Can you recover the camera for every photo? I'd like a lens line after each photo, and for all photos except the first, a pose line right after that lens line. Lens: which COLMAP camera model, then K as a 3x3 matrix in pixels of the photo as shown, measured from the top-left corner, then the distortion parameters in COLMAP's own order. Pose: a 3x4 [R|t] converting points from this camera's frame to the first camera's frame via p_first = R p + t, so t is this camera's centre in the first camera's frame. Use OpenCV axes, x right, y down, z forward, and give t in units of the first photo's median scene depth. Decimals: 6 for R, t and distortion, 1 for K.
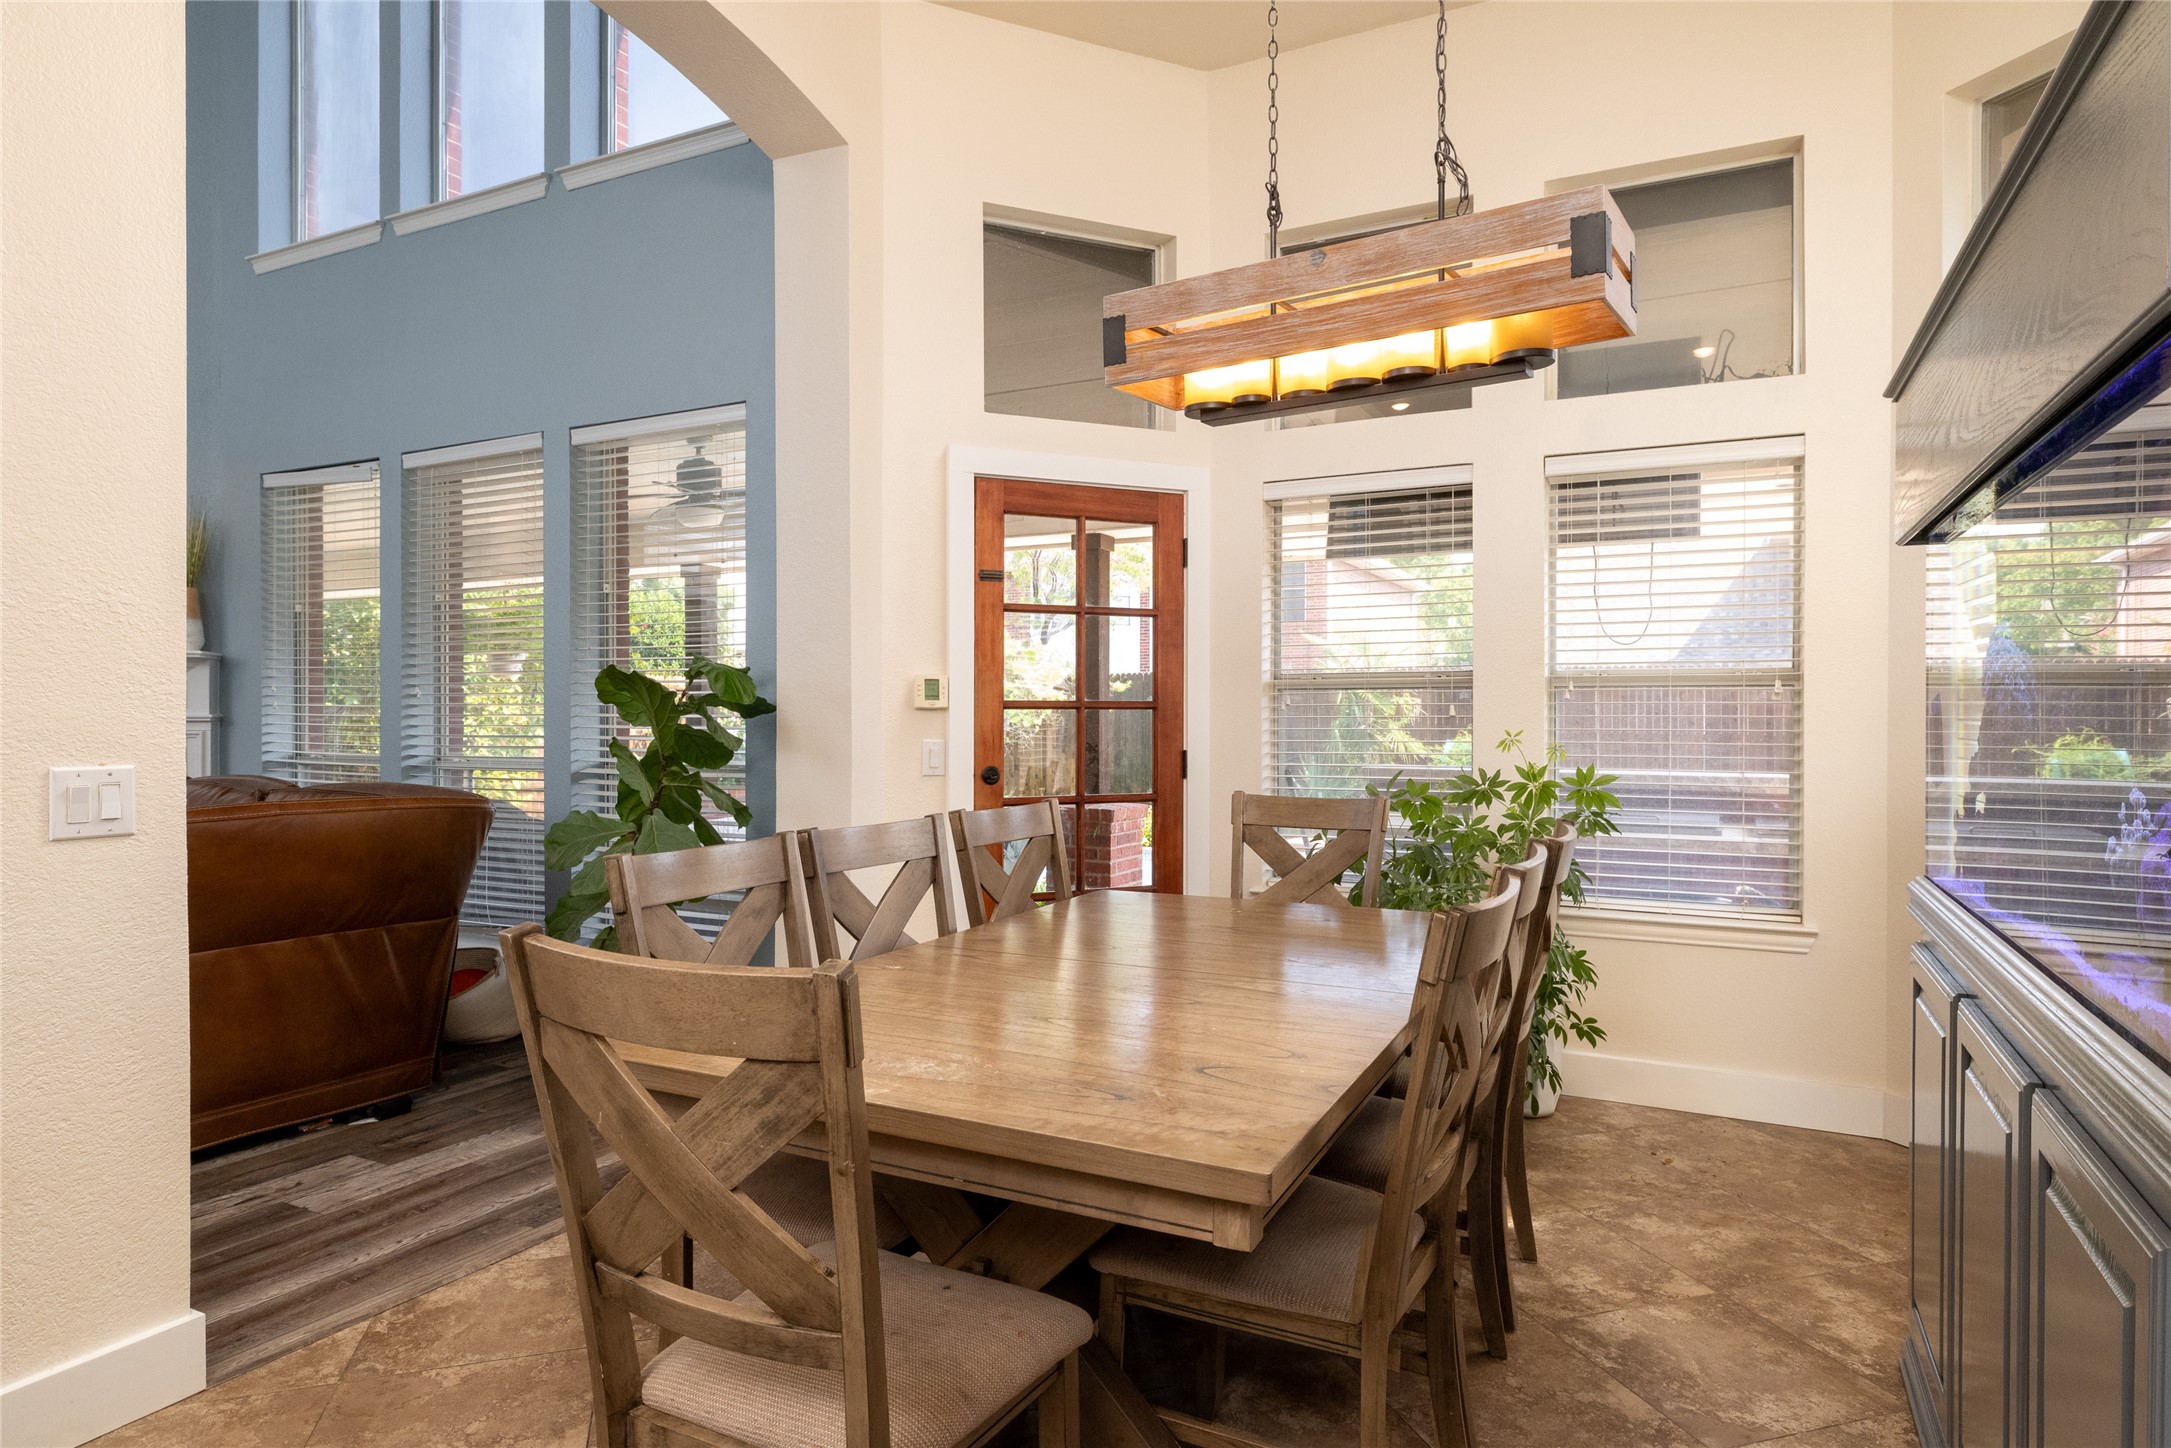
lens RADIAL K [[1241.8, 0, 1085.5], [0, 1241.8, 724.0], [0, 0, 1]] dist [0.007592, 0.000262]
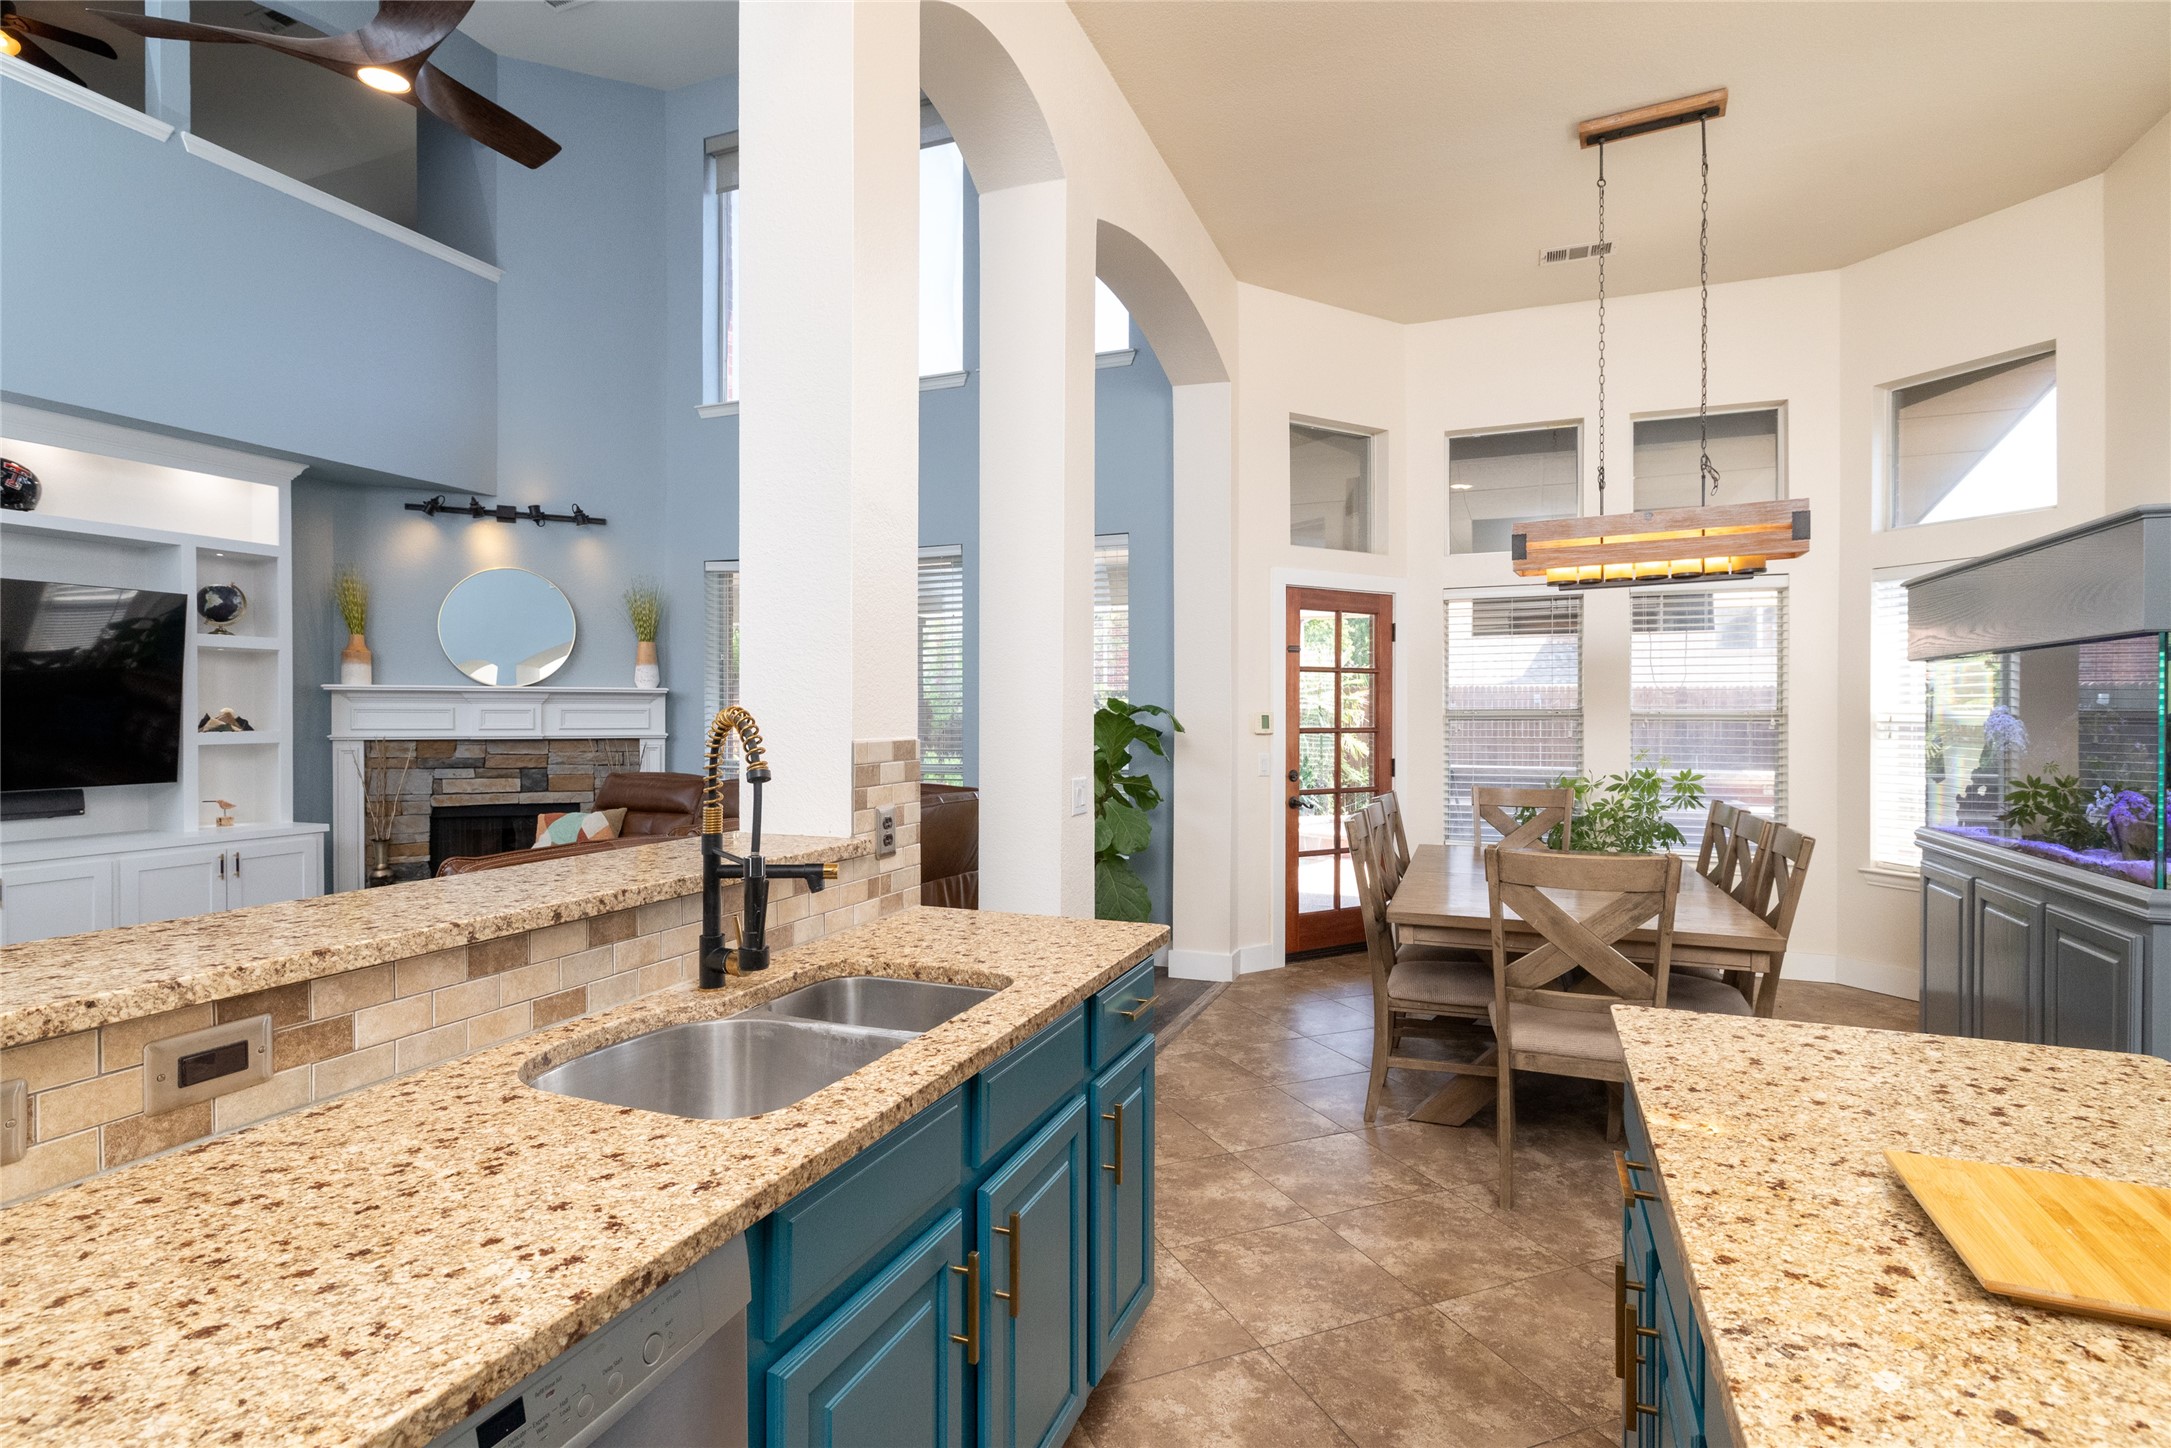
lens RADIAL K [[1066.7, 0, 1085.5], [0, 1066.7, 724.0], [0, 0, 1]] dist [0.001662, -0.000646]
pose [[0.994540, 0.001195, 0.104345, -0.478873], [-0.000864, 0.999994, -0.003216, -0.019516], [-0.104348, 0.003108, 0.994536, -0.314565]]
